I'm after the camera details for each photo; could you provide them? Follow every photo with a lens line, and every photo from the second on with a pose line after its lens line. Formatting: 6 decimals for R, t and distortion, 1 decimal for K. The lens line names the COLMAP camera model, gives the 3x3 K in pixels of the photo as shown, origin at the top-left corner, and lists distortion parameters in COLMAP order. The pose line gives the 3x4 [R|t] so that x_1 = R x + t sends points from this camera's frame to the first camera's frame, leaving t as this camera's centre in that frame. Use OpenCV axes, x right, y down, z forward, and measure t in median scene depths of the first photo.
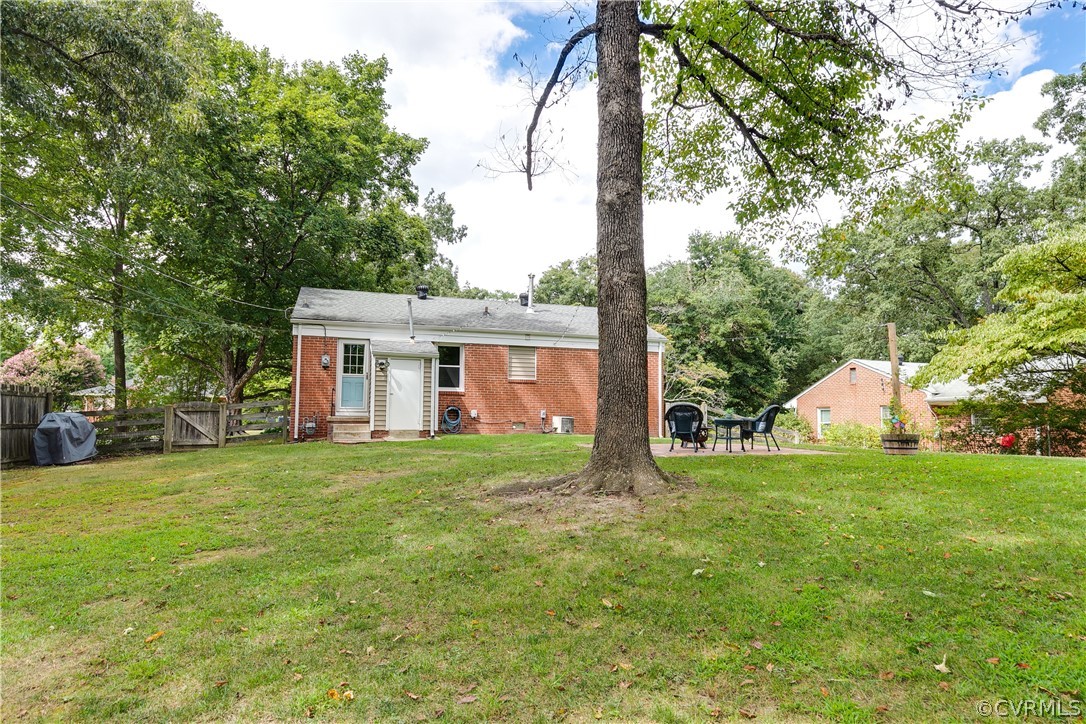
lens RADIAL K [[624.1, 0, 542.8], [0, 624.1, 355.9], [0, 0, 1]] dist [0.003045, -0.000223]
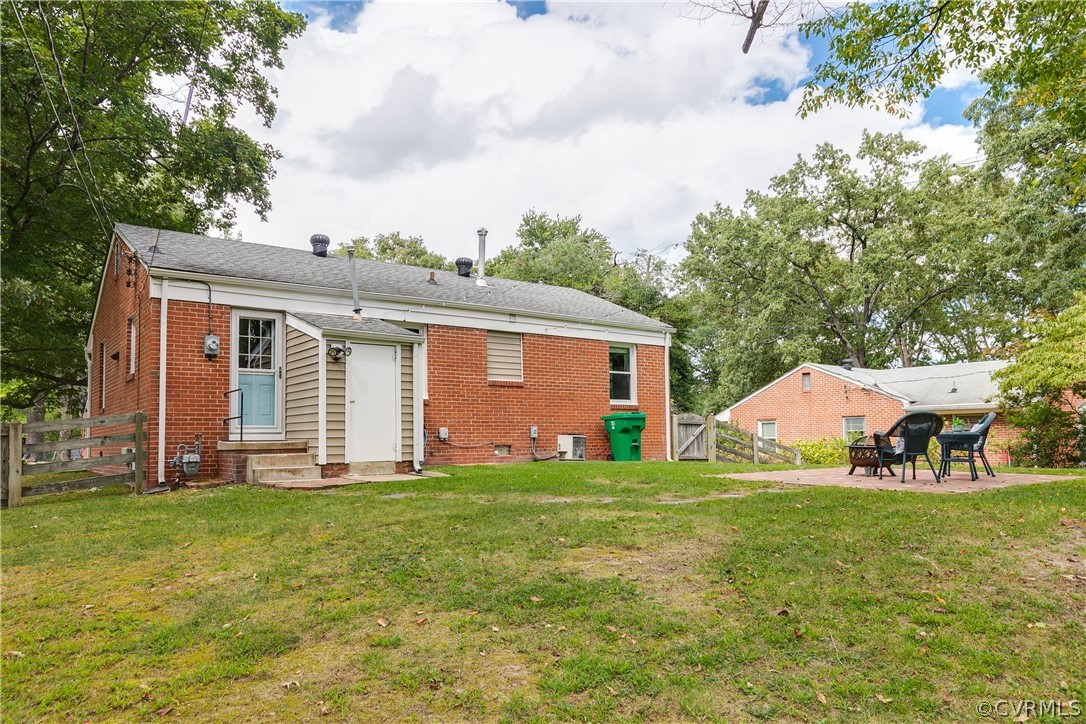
lens RADIAL K [[748.5, 0, 543.4], [0, 748.5, 368.7], [0, 0, 1]] dist [-0.006679, -0.003078]
pose [[0.946868, 0.010383, 0.321454, -0.272716], [-0.012486, 0.999912, 0.004482, 0.022080], [-0.321379, -0.008258, 0.946915, 0.245086]]
